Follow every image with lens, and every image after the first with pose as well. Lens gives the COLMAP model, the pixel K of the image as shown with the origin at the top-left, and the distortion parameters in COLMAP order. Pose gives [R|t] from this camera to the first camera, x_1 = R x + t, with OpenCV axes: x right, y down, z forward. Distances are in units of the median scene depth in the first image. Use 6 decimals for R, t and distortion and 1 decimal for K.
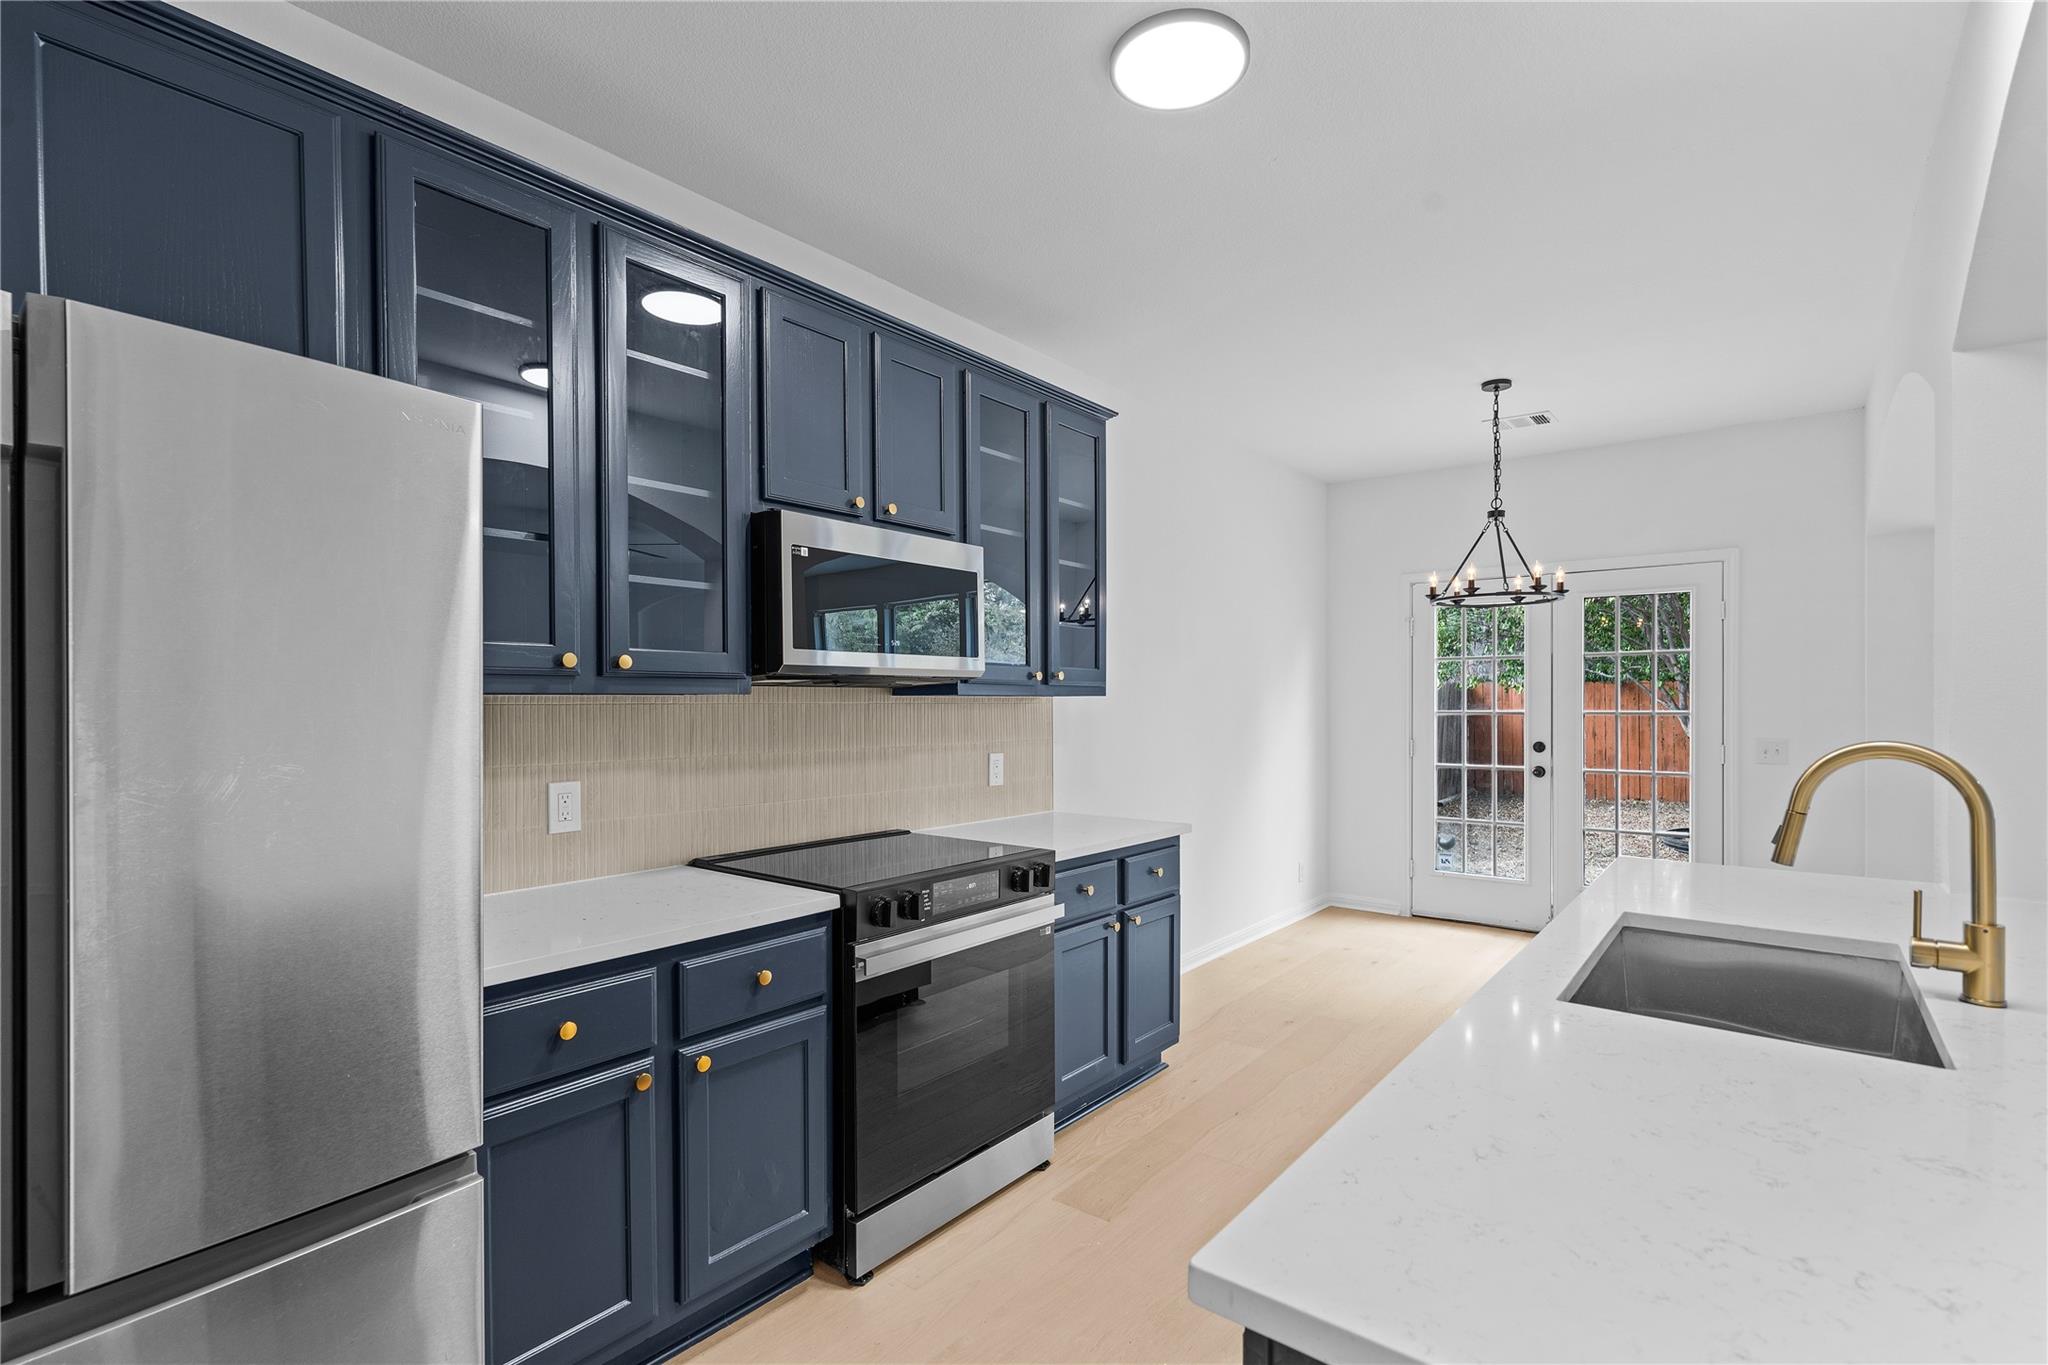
lens RADIAL K [[951.4, 0, 1021.9], [0, 951.4, 706.2], [0, 0, 1]] dist [0.000715, 0.000884]
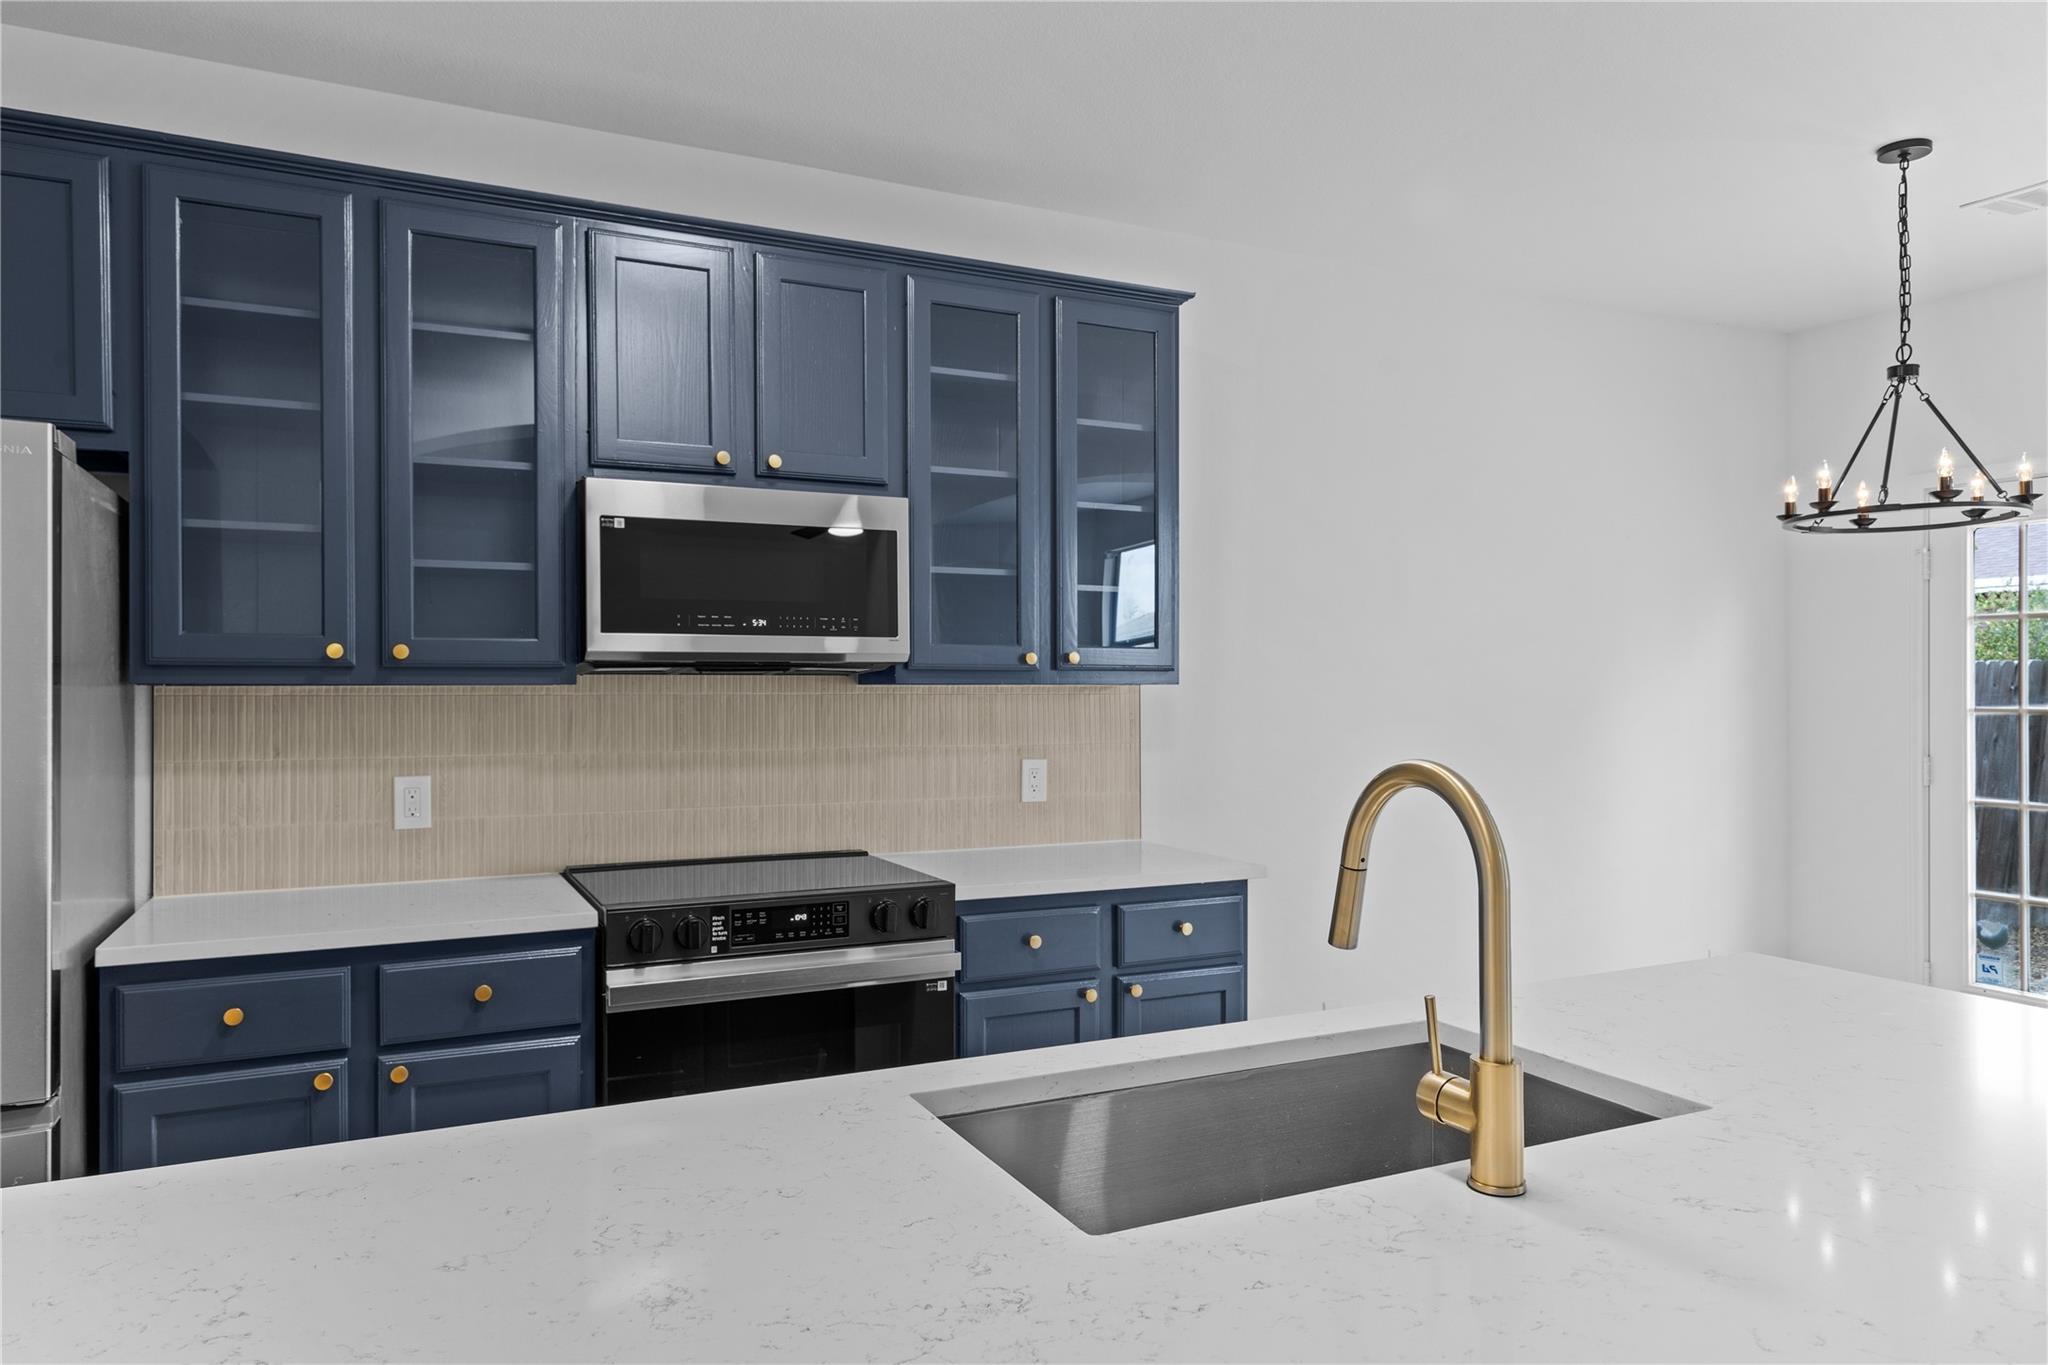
lens RADIAL K [[1305.6, 0, 1019.9], [0, 1305.6, 691.9], [0, 0, 1]] dist [0.009328, -0.001281]
pose [[0.902283, 0.000051, -0.431145, 0.518504], [-0.001861, 0.999991, -0.003777, -0.001404], [0.431141, 0.004210, 0.902275, 0.058336]]
